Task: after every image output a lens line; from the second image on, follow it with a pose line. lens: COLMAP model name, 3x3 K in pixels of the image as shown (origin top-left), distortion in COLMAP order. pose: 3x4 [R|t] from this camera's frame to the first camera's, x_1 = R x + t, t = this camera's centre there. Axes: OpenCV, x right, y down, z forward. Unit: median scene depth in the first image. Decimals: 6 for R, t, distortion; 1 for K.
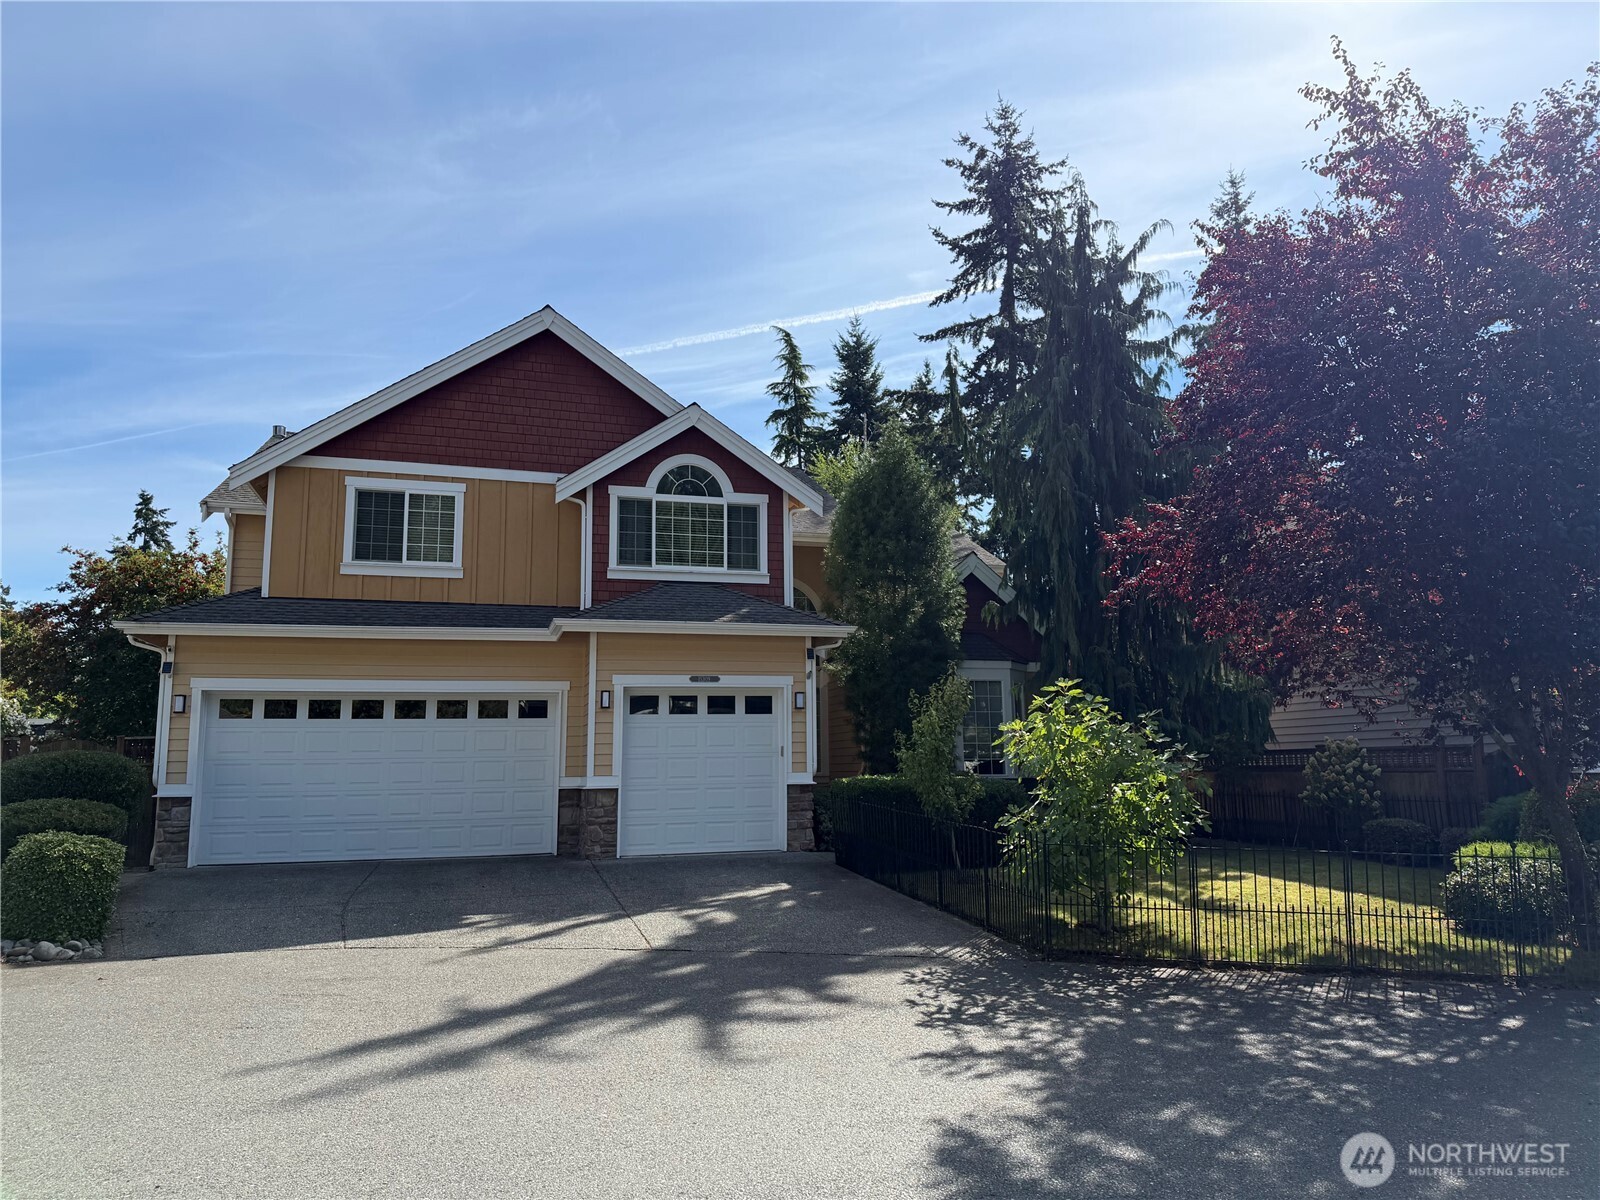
lens RADIAL K [[1089.3, 0, 800.0], [0, 1089.3, 600.0], [0, 0, 1]] dist [0.092301, -0.178721]
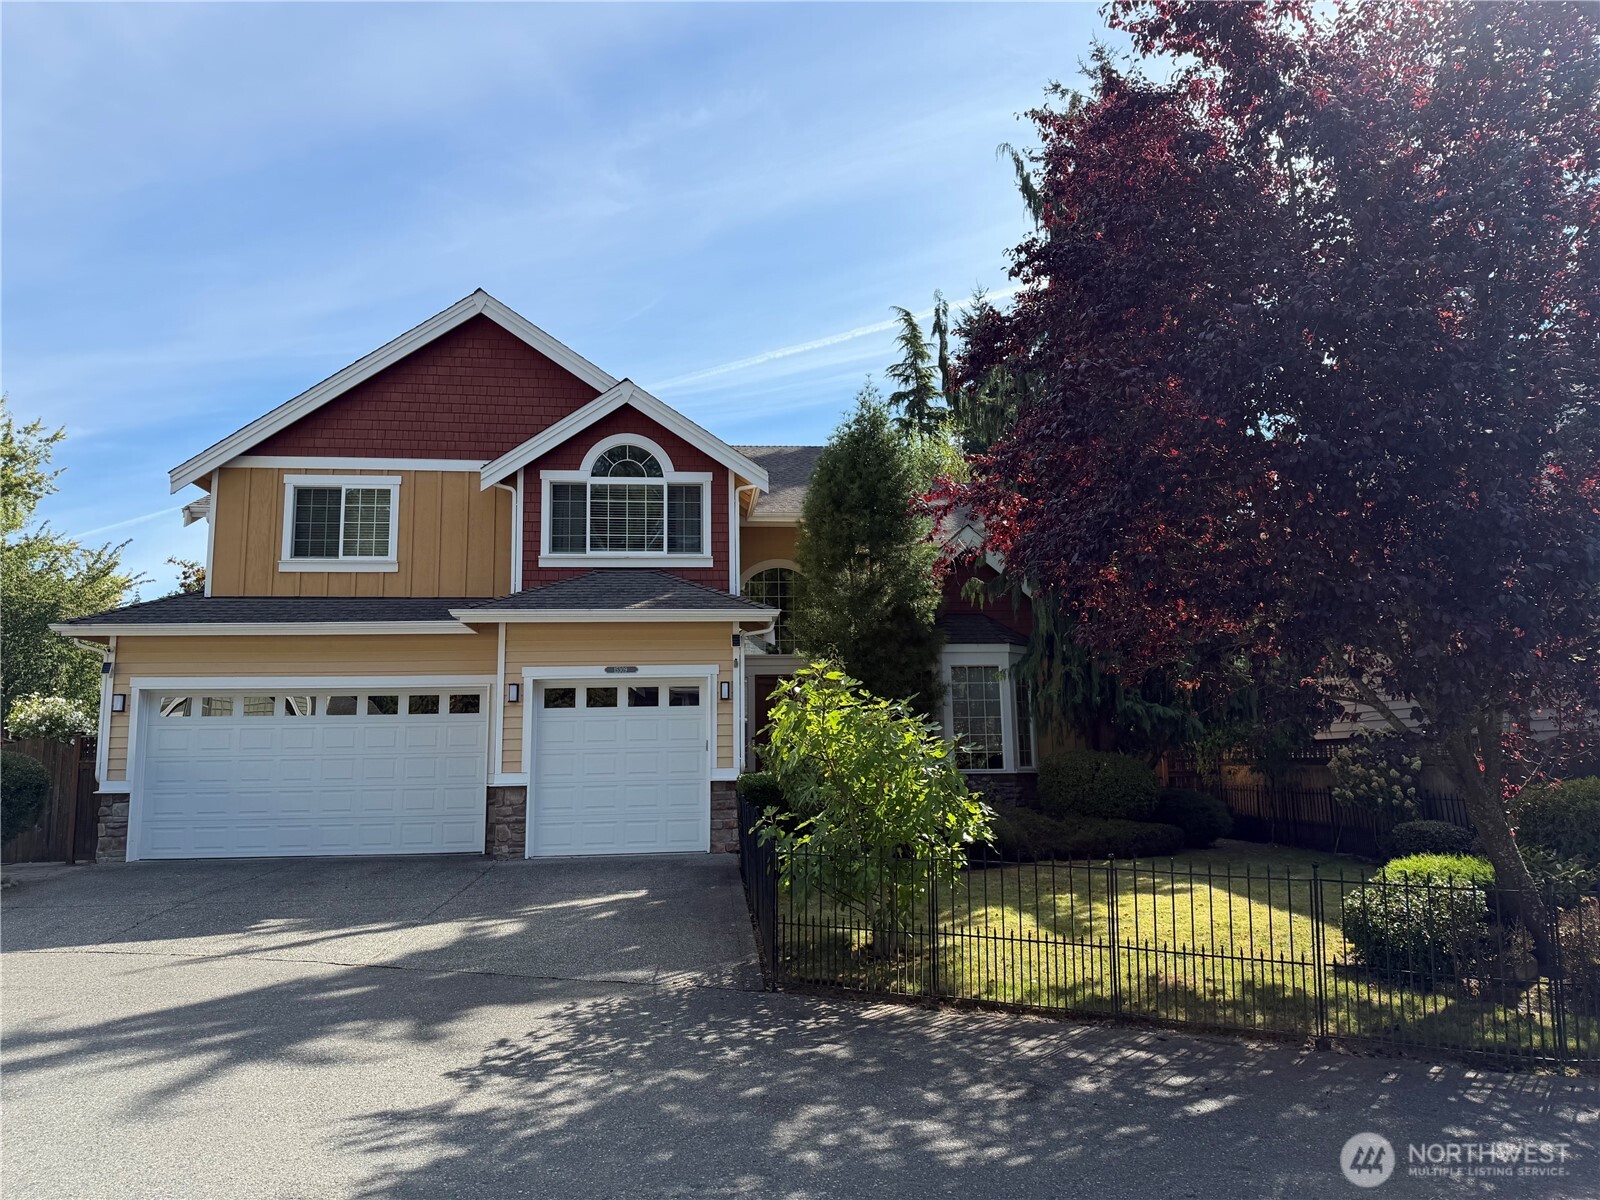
lens RADIAL K [[1089.3, 0, 800.0], [0, 1089.3, 600.0], [0, 0, 1]] dist [0.092301, -0.178721]
pose [[0.982837, -0.030289, -0.181972, 0.223108], [0.031571, 0.999493, 0.004148, 0.012405], [0.181754, -0.009822, 0.983295, 0.094227]]
